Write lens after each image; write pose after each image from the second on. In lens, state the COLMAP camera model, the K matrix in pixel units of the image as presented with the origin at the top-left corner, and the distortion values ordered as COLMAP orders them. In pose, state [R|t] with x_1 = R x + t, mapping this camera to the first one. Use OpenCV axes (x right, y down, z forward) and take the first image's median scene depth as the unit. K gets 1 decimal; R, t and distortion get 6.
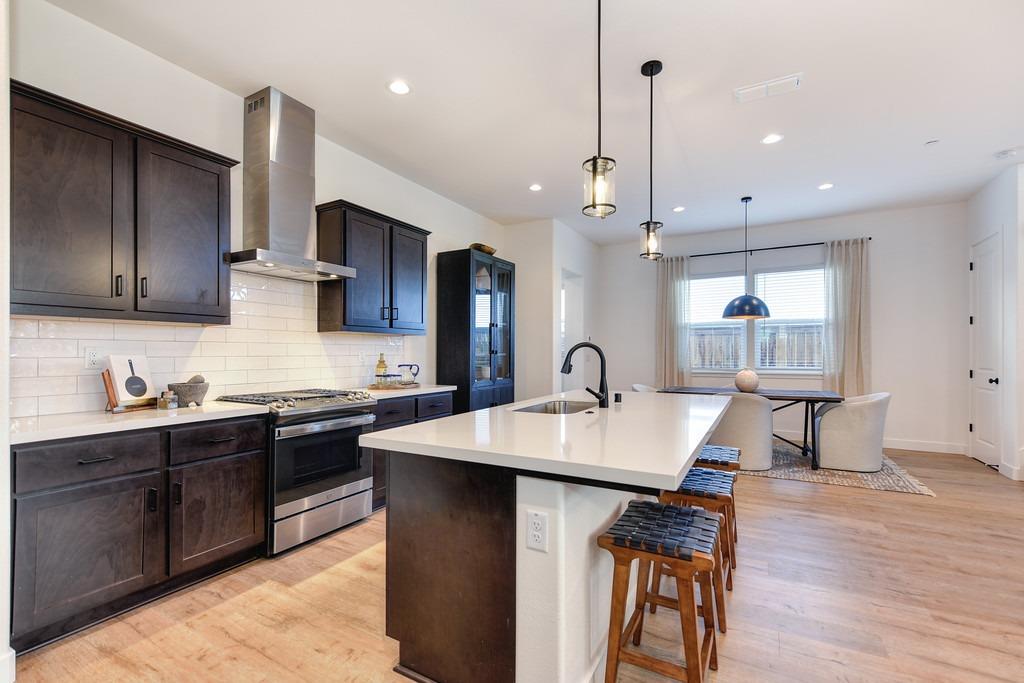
lens RADIAL K [[442.6, 0, 528.5], [0, 442.6, 353.1], [0, 0, 1]] dist [-0.002655, -0.000642]
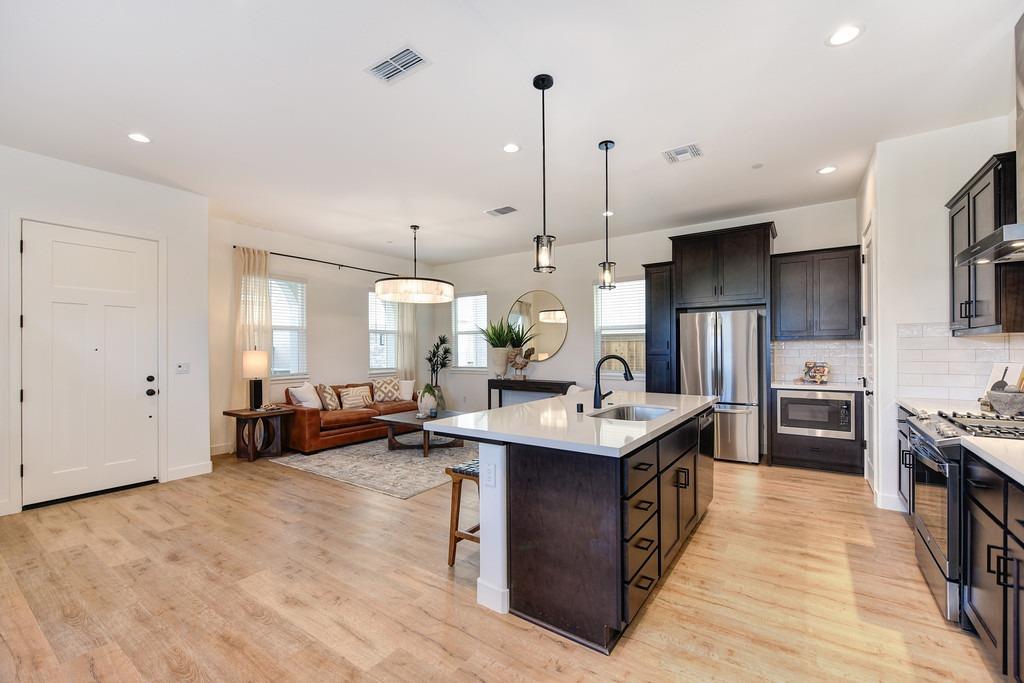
lens RADIAL K [[425.1, 0, 519.3], [0, 425.1, 347.7], [0, 0, 1]] dist [0.000210, -0.000218]
pose [[-0.994269, 0.009131, 0.106517, 0.220038], [0.008885, 0.999957, -0.002784, -0.036047], [-0.106537, -0.001822, -0.994307, 1.879947]]
